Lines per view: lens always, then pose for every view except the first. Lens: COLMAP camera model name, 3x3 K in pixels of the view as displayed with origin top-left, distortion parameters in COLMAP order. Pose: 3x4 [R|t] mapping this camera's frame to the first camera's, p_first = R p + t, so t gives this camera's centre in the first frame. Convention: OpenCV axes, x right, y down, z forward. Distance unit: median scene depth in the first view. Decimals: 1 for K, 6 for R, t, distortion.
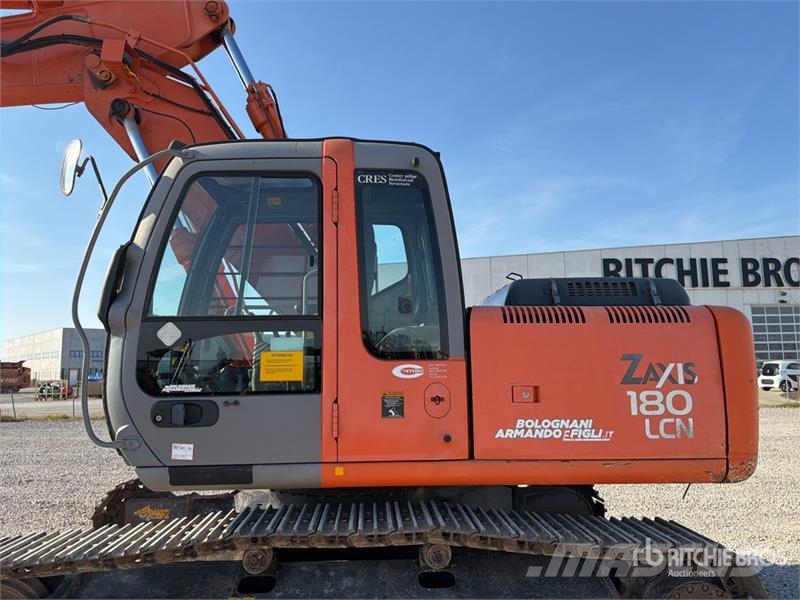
lens RADIAL K [[575.4, 0, 392.0], [0, 575.4, 300.1], [0, 0, 1]] dist [-0.004629, -0.006008]
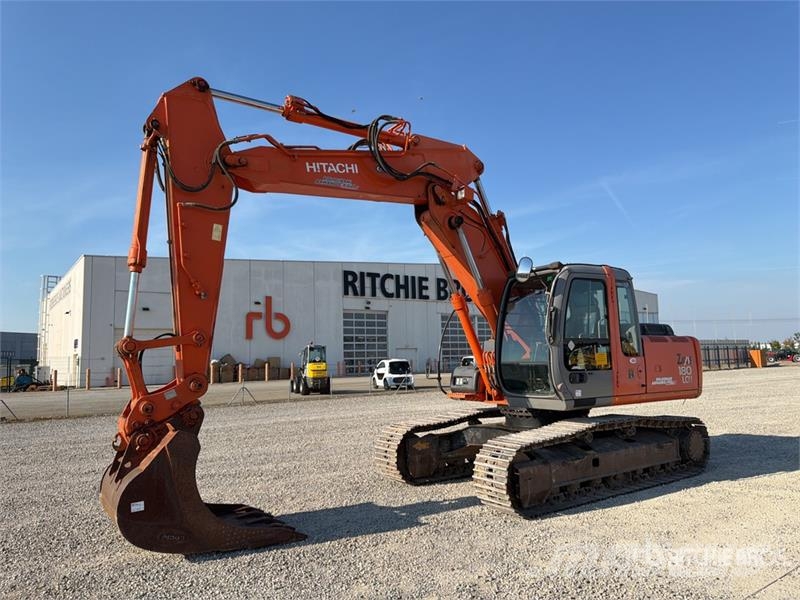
lens RADIAL K [[564.1, 0, 400.8], [0, 564.1, 300.5], [0, 0, 1]] dist [0.075089, -0.095086]
pose [[0.839461, 0.049051, 0.541201, -0.162228], [-0.052022, 0.998598, -0.009815, -0.004981], [-0.540924, -0.019915, 0.840836, -0.044337]]
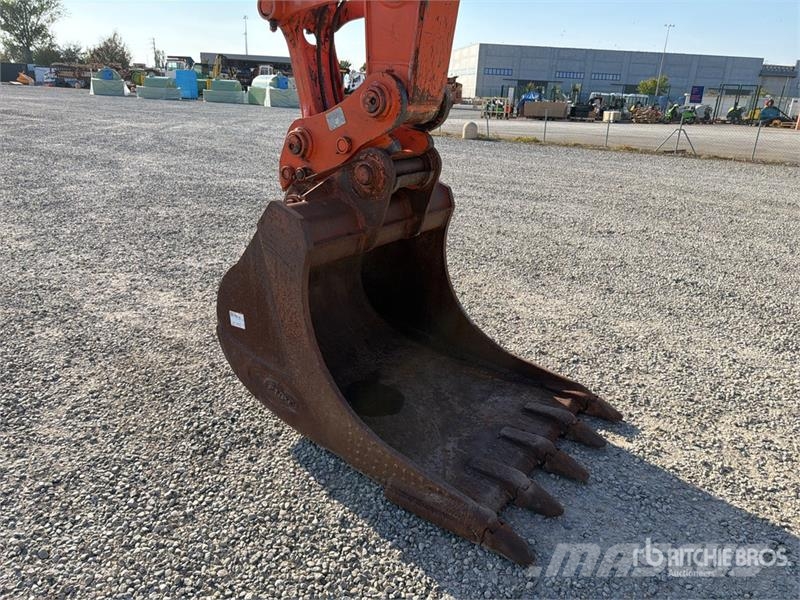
lens RADIAL K [[567.6, 0, 394.0], [0, 567.6, 299.0], [0, 0, 1]] dist [0.036447, -0.041665]
pose [[0.800777, 0.248903, -0.544798, -0.091572], [0.022218, 0.896598, 0.442288, 0.009190], [0.598551, -0.366278, 0.712444, 0.049230]]
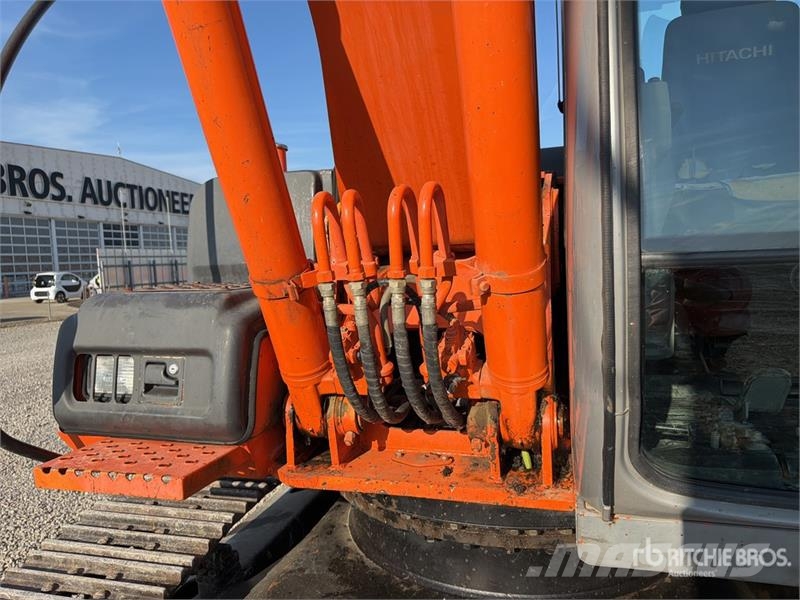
lens RADIAL K [[564.1, 0, 400.8], [0, 564.1, 300.5], [0, 0, 1]] dist [0.075089, -0.095086]
pose [[0.308659, -0.068710, 0.948688, -0.056854], [-0.072272, 0.992810, 0.095419, 0.012127], [-0.948423, -0.098016, 0.301474, 0.093104]]
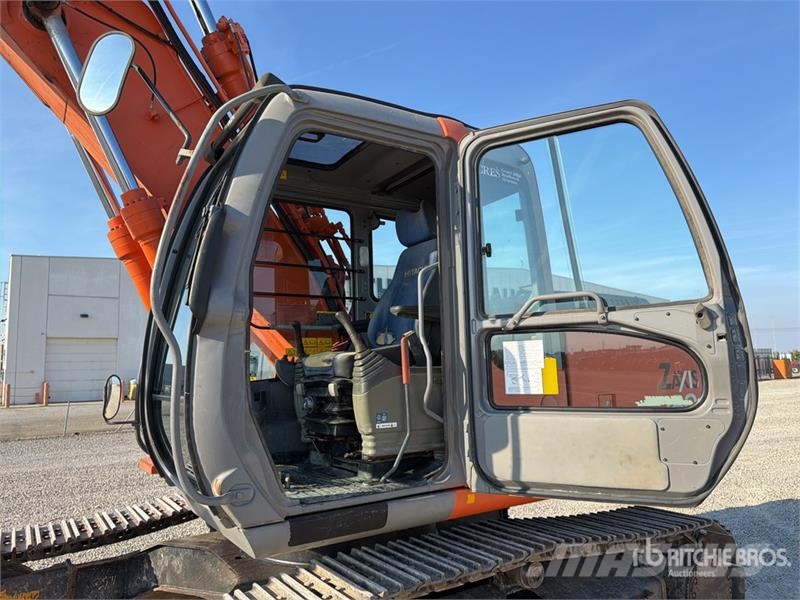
lens RADIAL K [[563.6, 0, 402.0], [0, 563.6, 307.9], [0, 0, 1]] dist [0.078973, -0.097649]
pose [[0.850778, 0.047901, 0.523338, -0.045717], [-0.046733, 0.998788, -0.015446, 0.001821], [-0.523443, -0.011316, 0.851985, 0.021796]]
